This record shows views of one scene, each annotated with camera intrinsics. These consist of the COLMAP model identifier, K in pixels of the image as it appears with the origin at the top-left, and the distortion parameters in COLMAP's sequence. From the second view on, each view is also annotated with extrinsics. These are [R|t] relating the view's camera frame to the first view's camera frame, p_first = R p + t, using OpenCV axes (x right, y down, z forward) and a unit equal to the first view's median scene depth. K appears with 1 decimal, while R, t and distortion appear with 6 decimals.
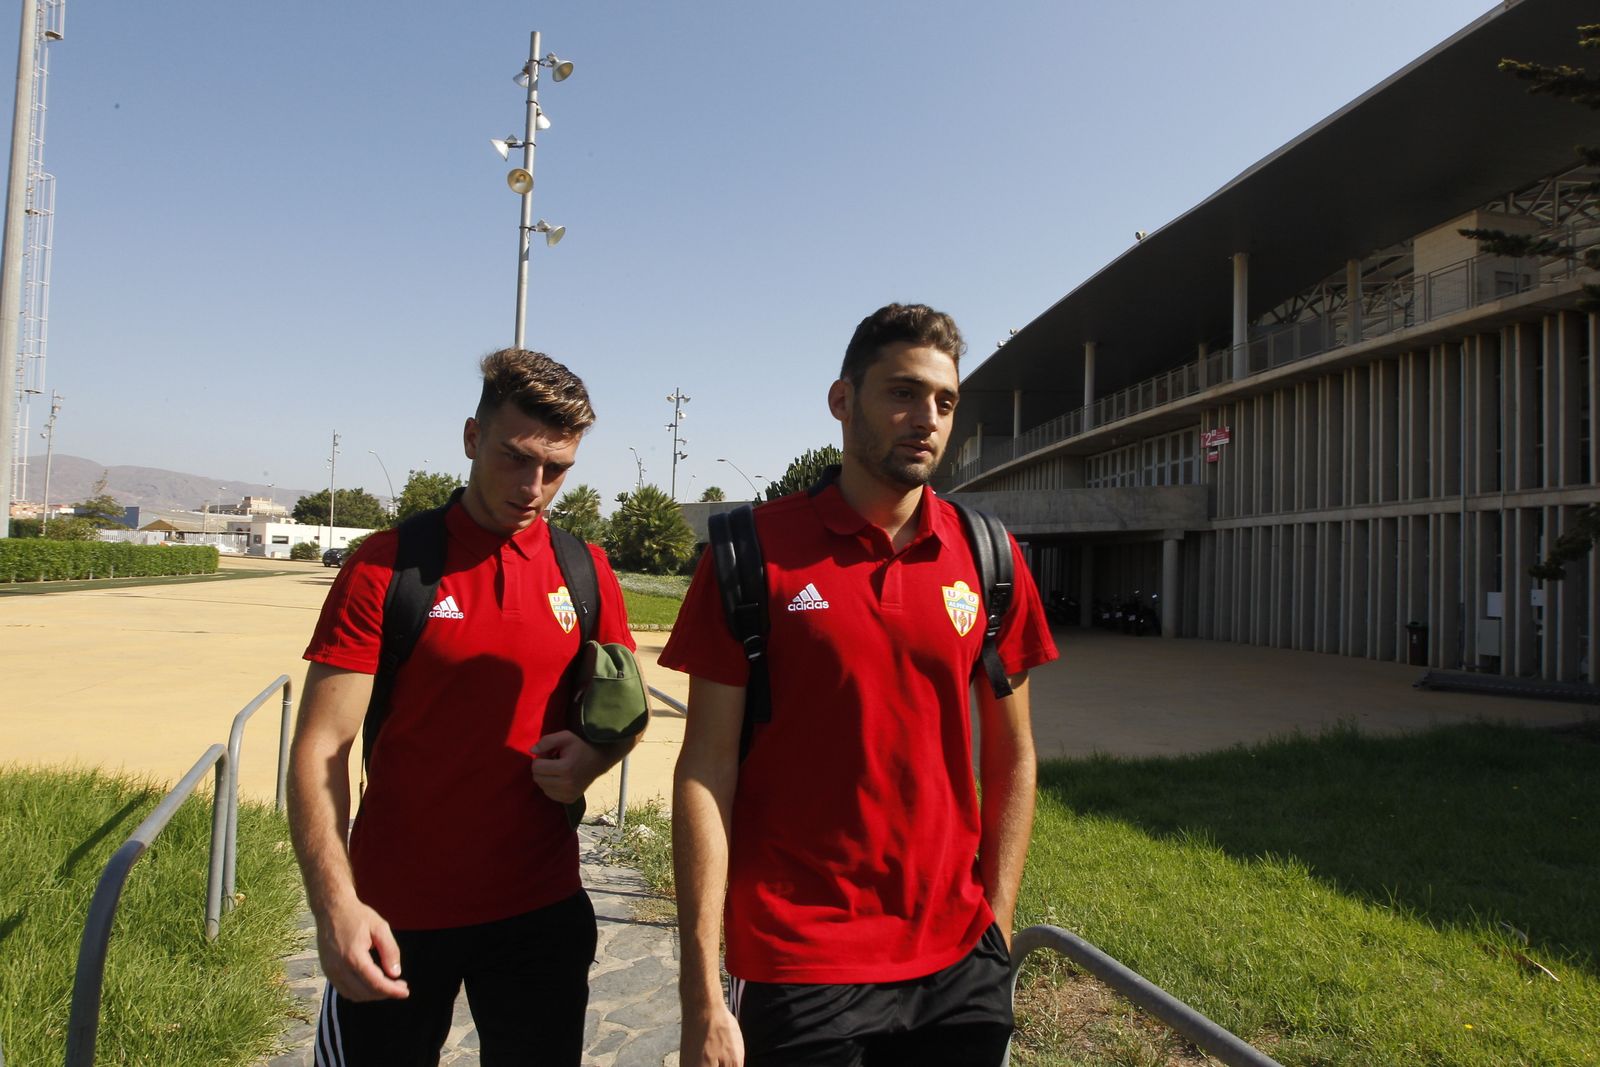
lens RADIAL K [[1086.6, 0, 859.7], [0, 1086.6, 528.7], [0, 0, 1]] dist [-0.080651, 0.042998]
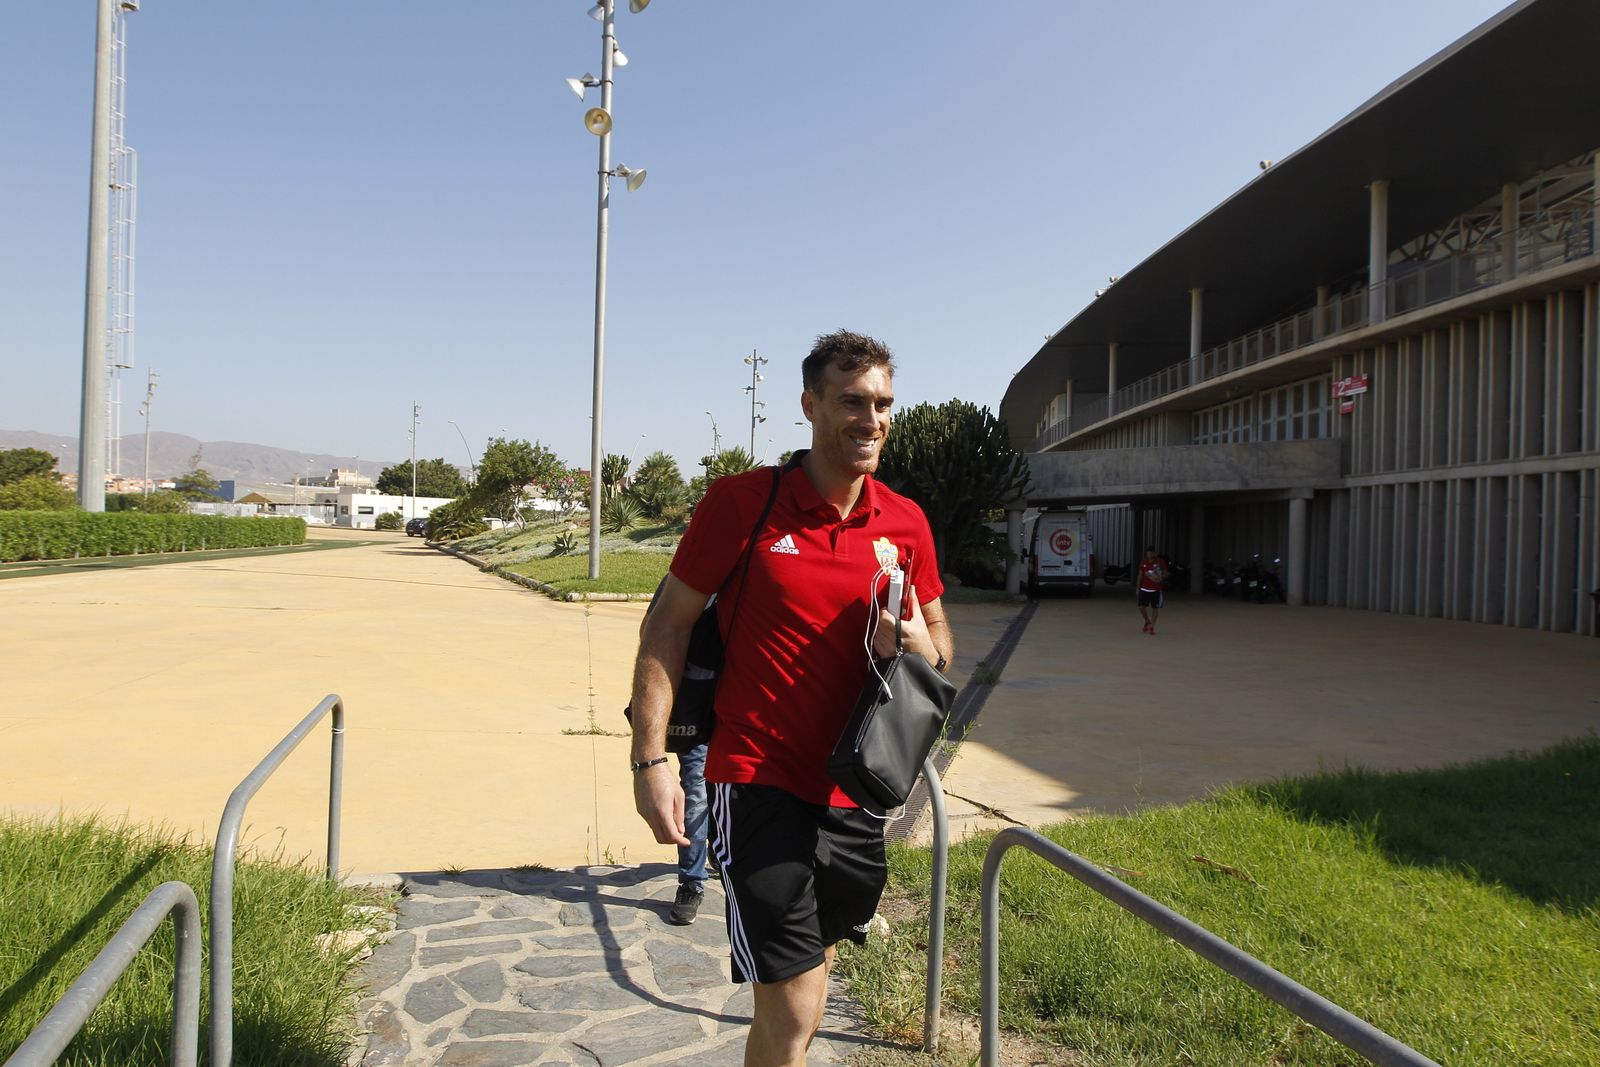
lens RADIAL K [[982.3, 0, 799.5], [0, 982.3, 533.7], [0, 0, 1]] dist [-0.075063, 0.040517]
pose [[0.996076, -0.008998, -0.088048, -0.060164], [0.012413, 0.999188, 0.038320, 0.002842], [0.087632, -0.039262, 0.995379, 0.137162]]
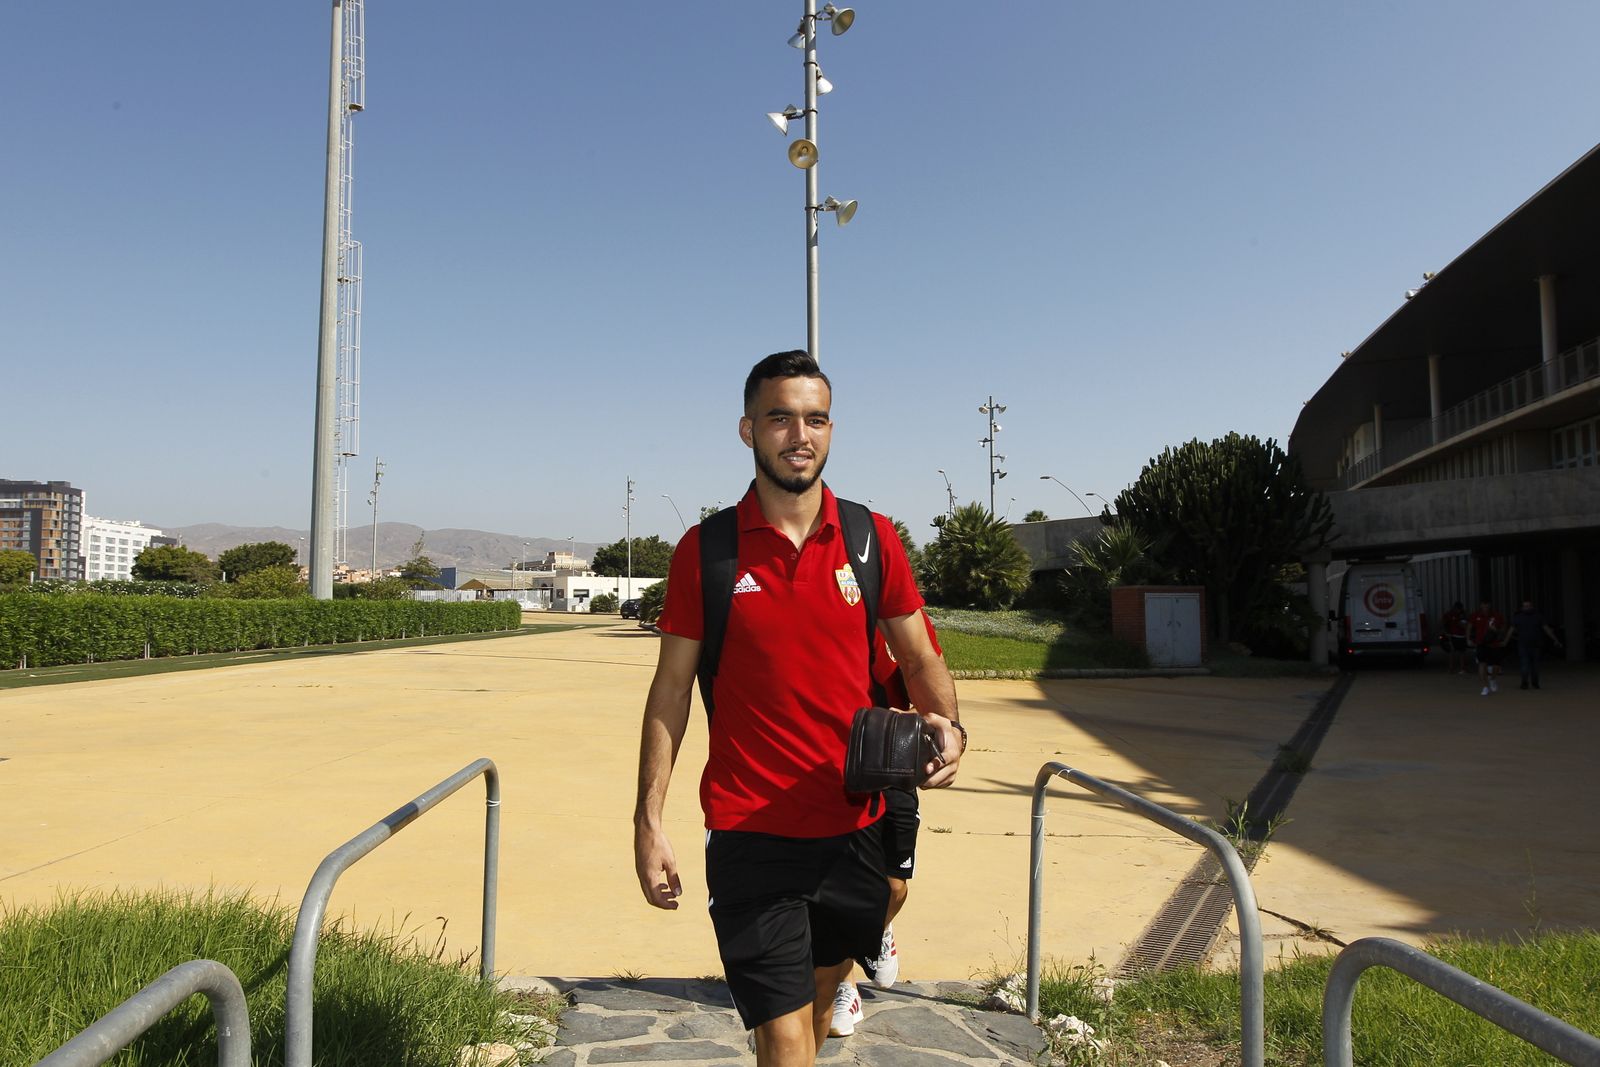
lens RADIAL K [[1075.3, 0, 794.3], [0, 1075.3, 539.9], [0, 0, 1]] dist [-0.088203, 0.080239]
pose [[0.946586, -0.057874, -0.317215, -0.060291], [0.046267, 0.997959, -0.044007, 0.016653], [0.319114, 0.026980, 0.947332, 0.168653]]
